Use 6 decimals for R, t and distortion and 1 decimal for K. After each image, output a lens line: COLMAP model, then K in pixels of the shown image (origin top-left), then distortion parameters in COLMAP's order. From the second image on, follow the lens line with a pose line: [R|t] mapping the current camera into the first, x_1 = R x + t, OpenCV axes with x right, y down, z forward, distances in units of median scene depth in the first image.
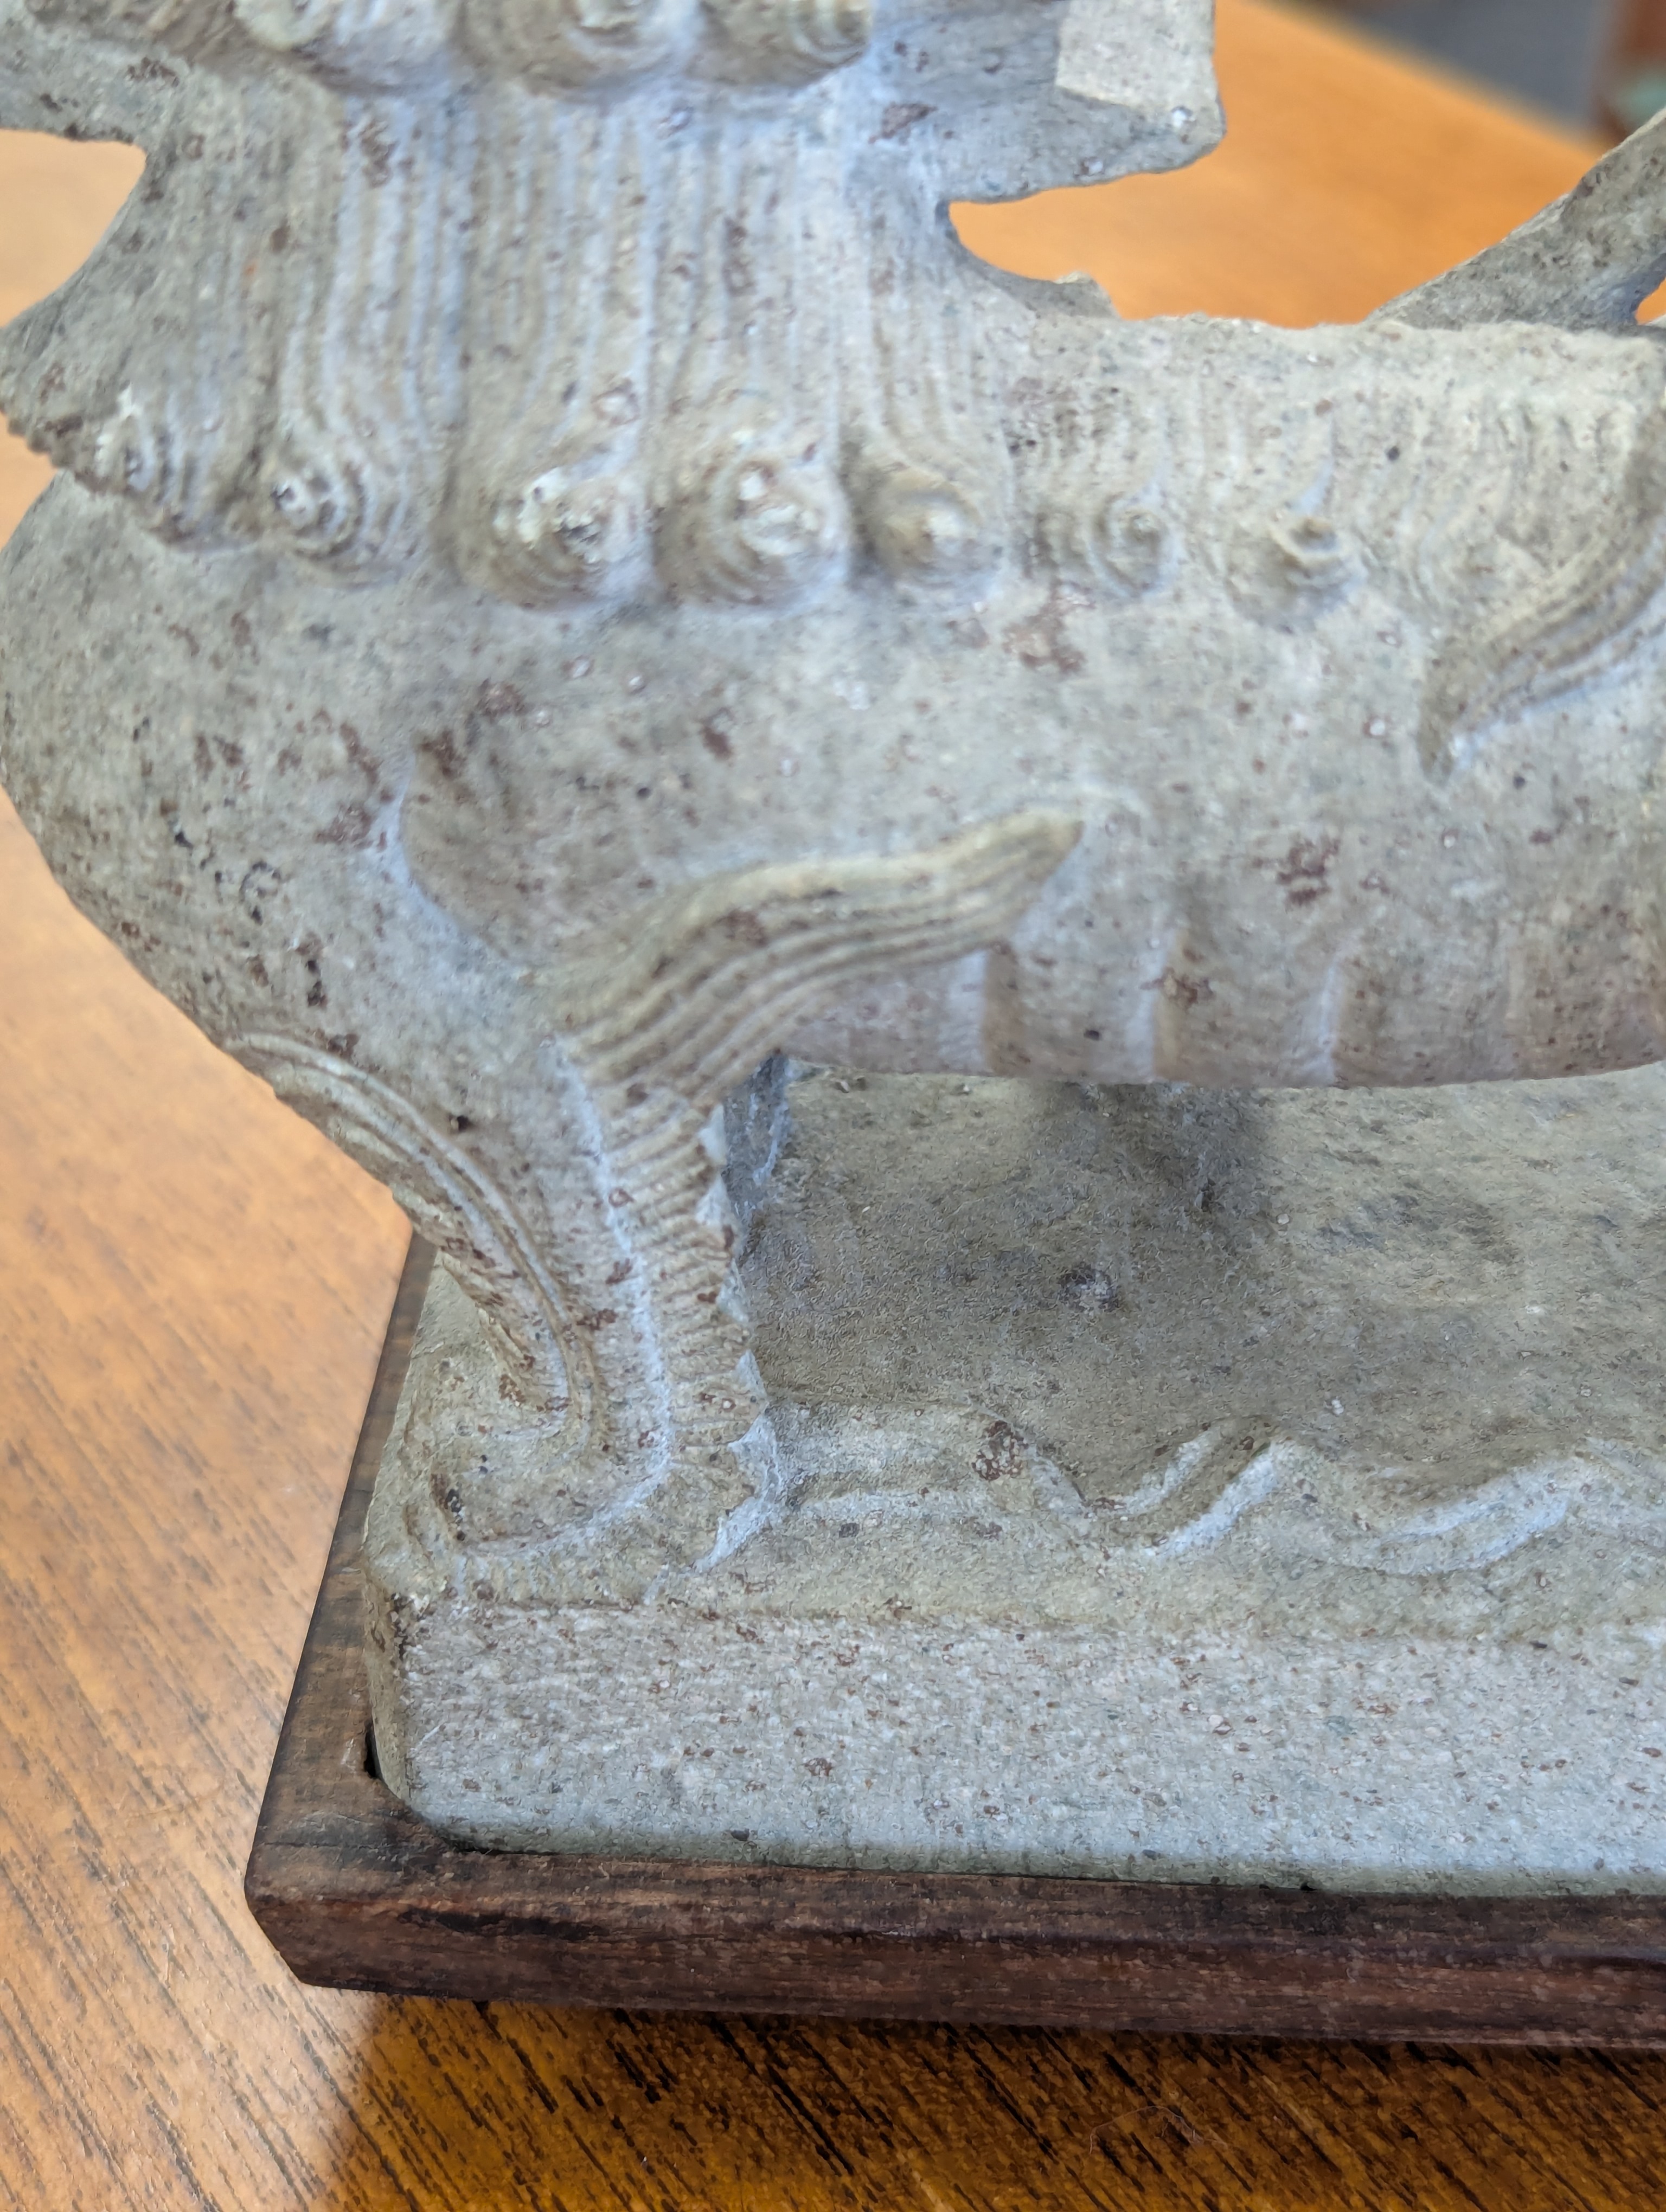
lens RADIAL K [[3303.3, 0, 865.9], [0, 3303.3, 1110.4], [0, 0, 1]] dist [0.034354, 0.000000]
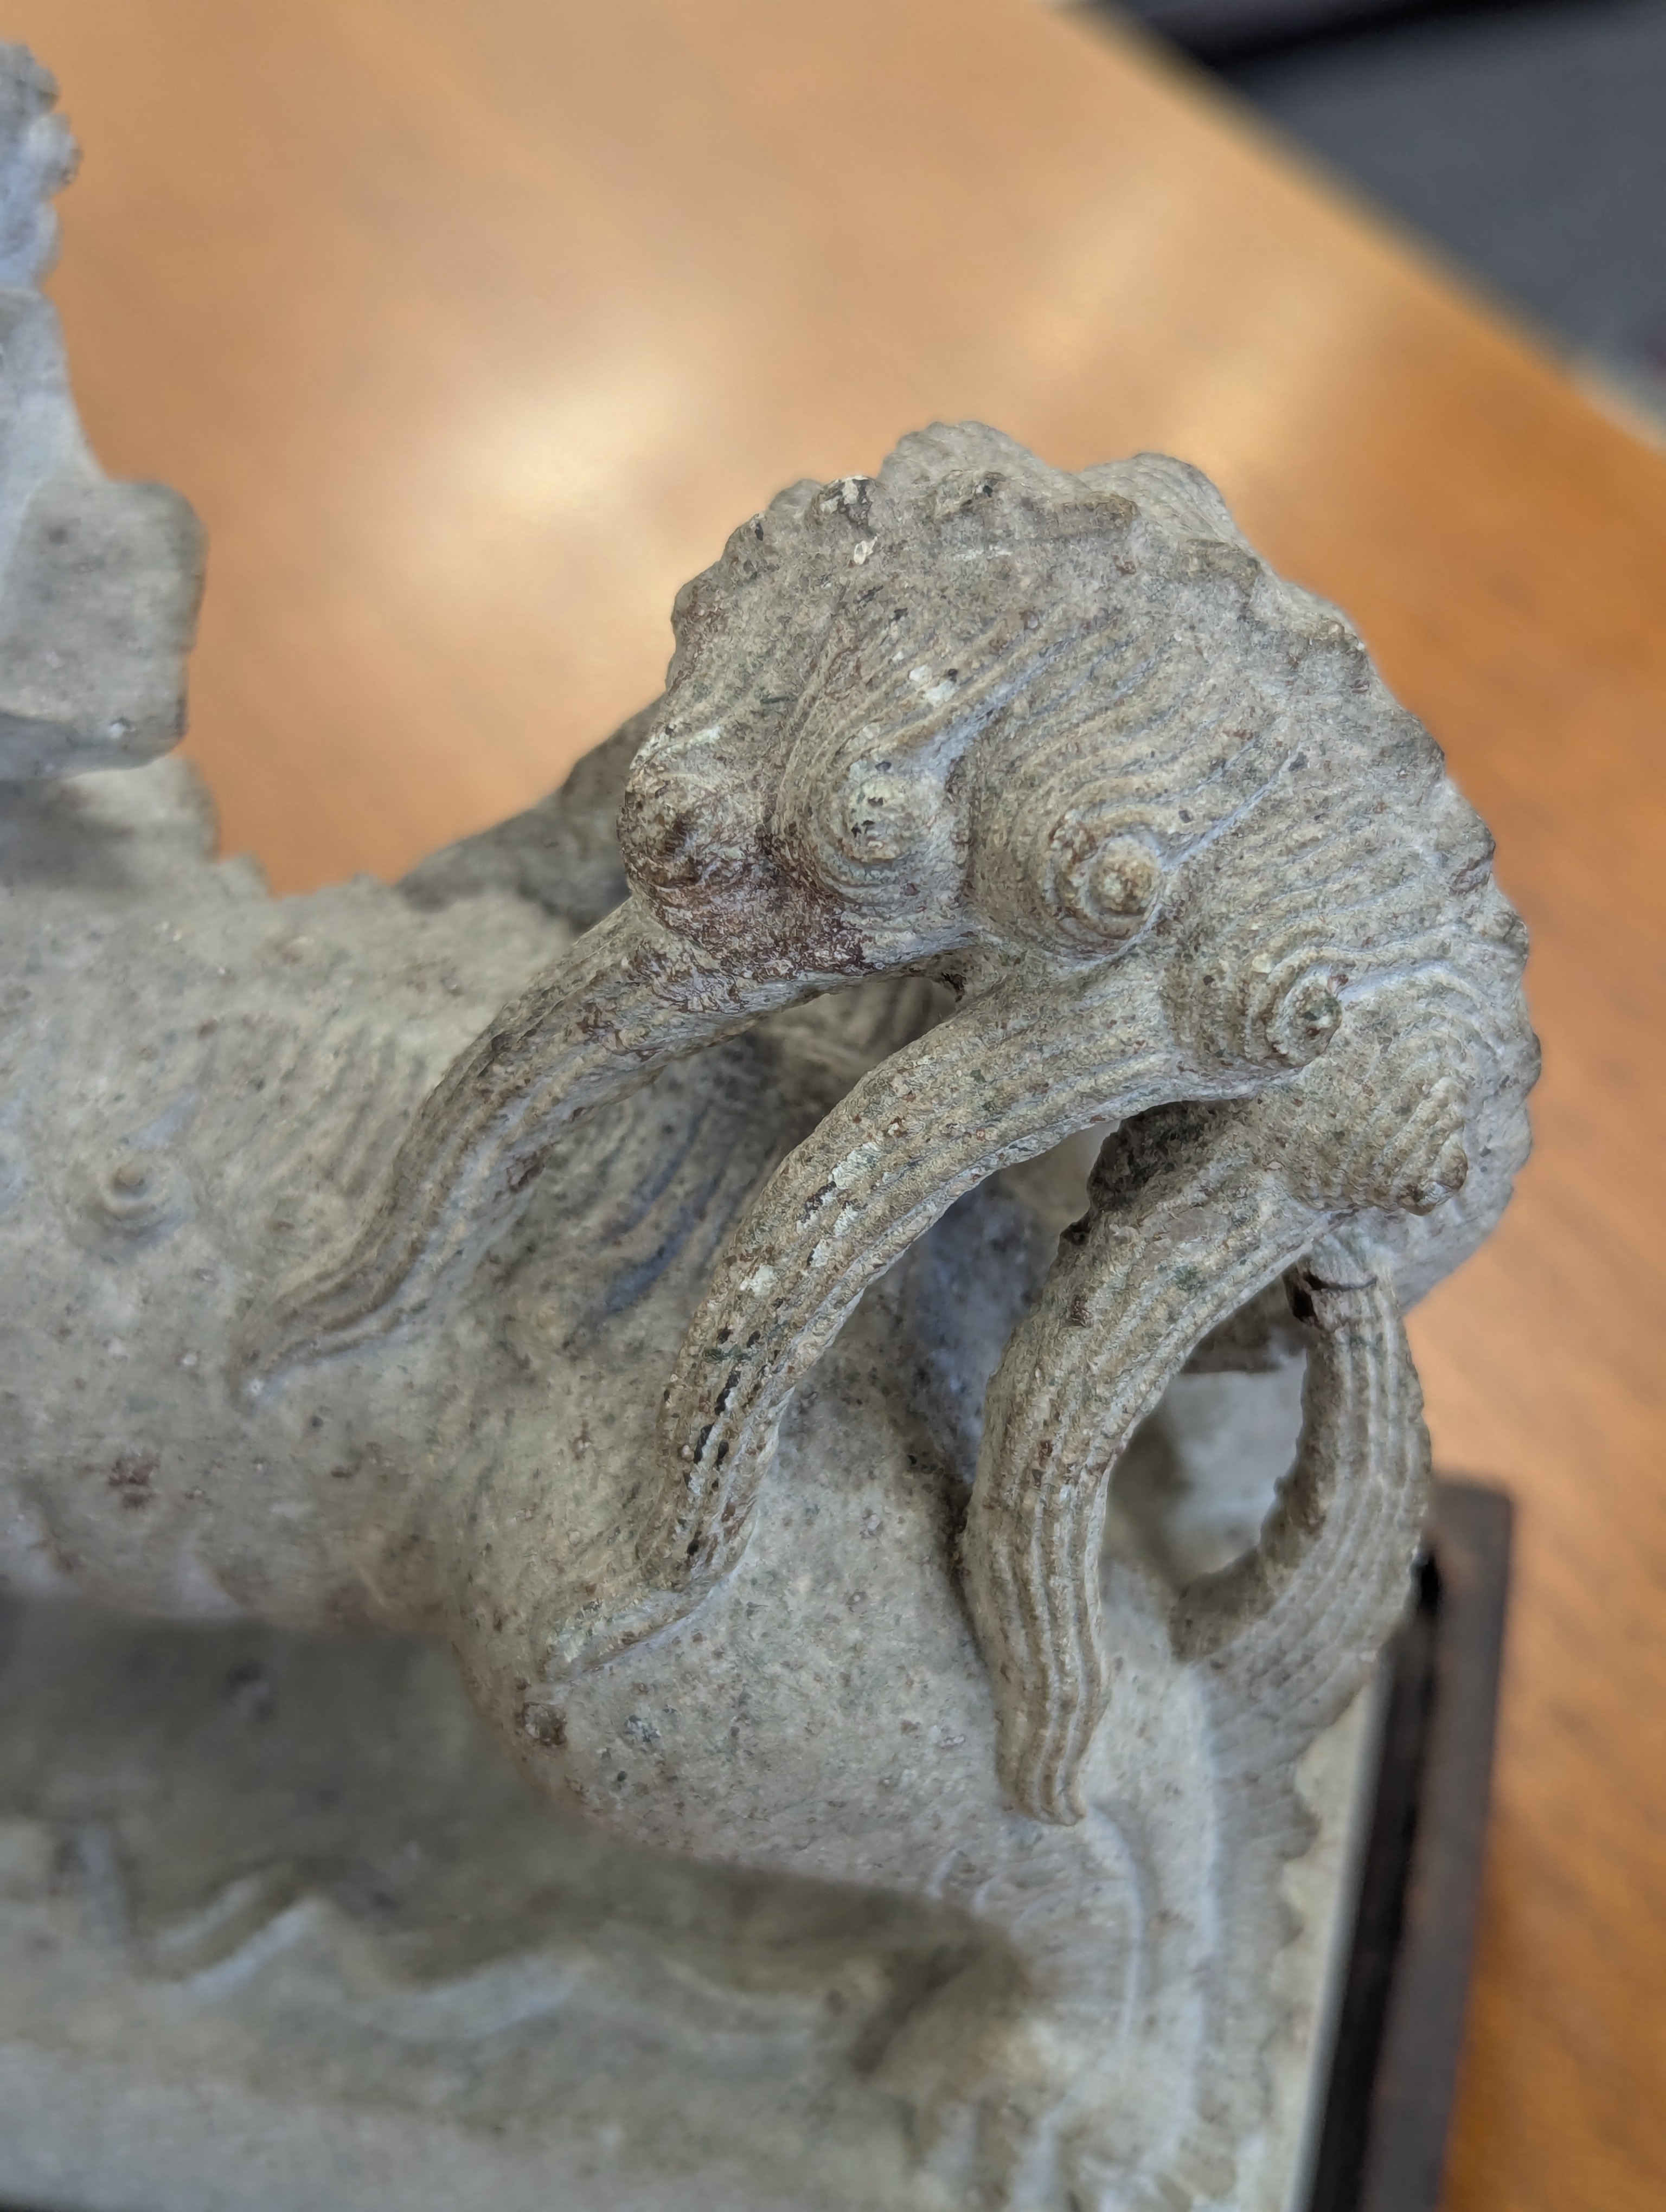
lens RADIAL K [[3311.5, 0, 832.0], [0, 3311.5, 1111.0], [0, 0, 1]] dist [0.060929, 0.000000]
pose [[0.982728, 0.085401, -0.164170, 0.516279], [-0.071959, 0.993679, 0.086157, -0.296611], [0.170490, -0.072855, 0.982662, -0.000945]]
